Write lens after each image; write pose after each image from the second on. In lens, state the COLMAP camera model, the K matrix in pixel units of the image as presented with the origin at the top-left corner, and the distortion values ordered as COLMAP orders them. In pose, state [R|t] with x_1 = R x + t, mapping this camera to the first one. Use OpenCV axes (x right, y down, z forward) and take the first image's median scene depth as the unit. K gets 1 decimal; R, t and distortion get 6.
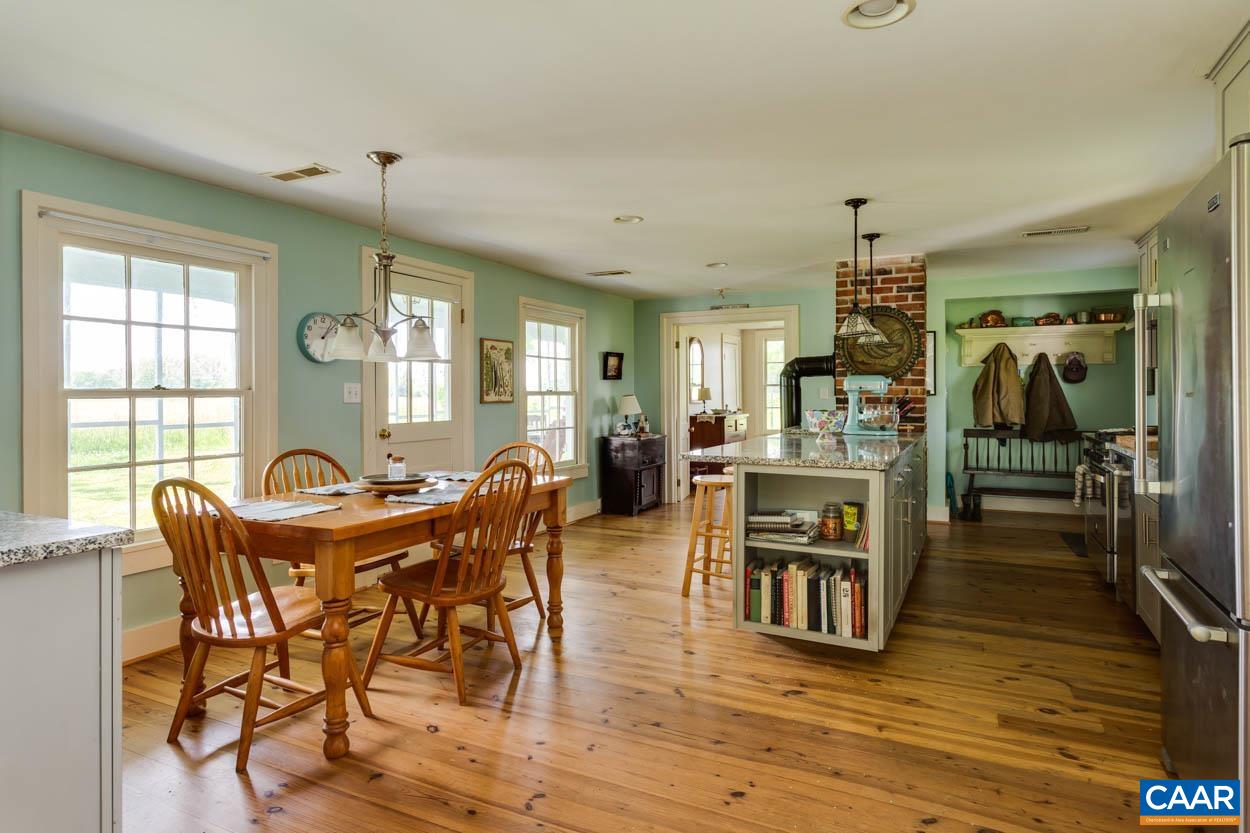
lens RADIAL K [[698.0, 0, 626.5], [0, 698.0, 394.7], [0, 0, 1]] dist [-0.000694, -0.000155]
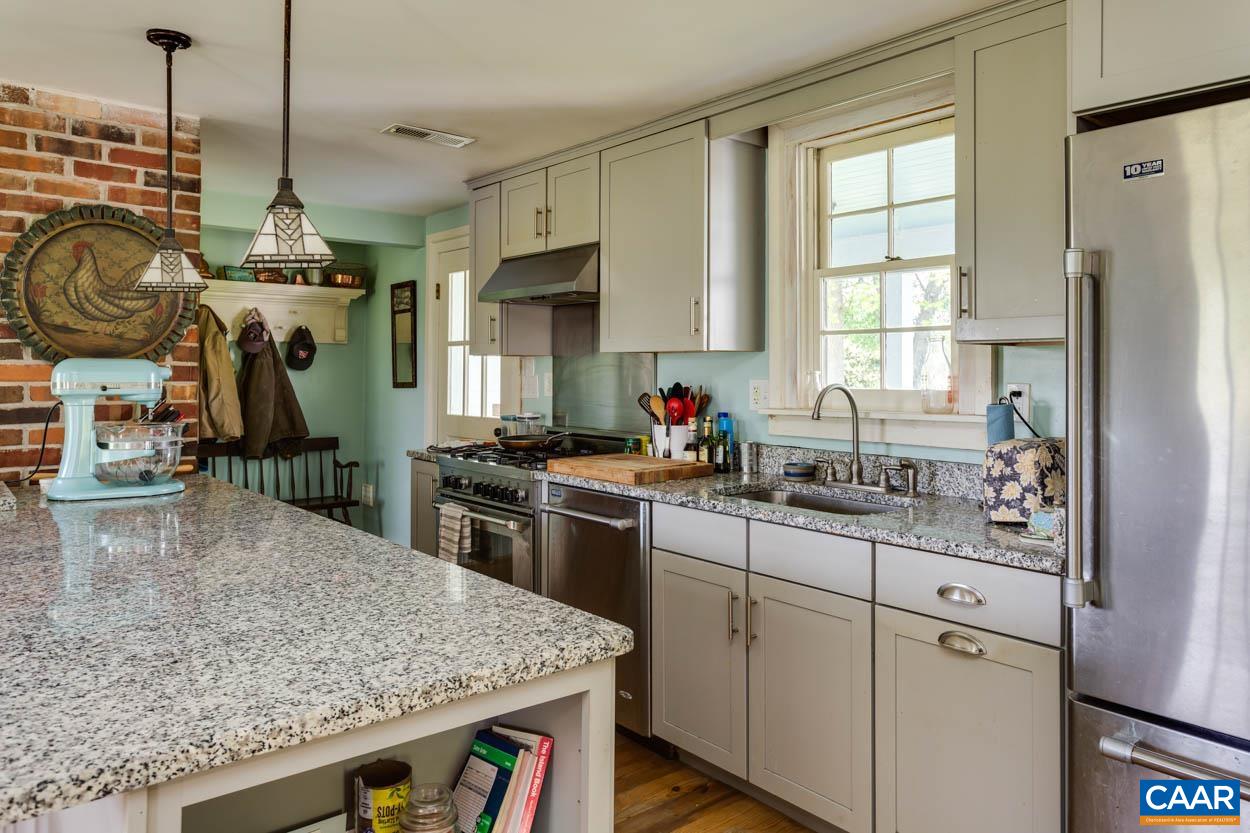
lens RADIAL K [[866.0, 0, 625.9], [0, 866.0, 361.7], [0, 0, 1]] dist [-0.001169, -0.000420]
pose [[0.400311, 0.013549, 0.916279, -0.020417], [-0.004086, 0.999907, -0.013000, -0.019275], [-0.916370, 0.001460, 0.400329, 0.459070]]
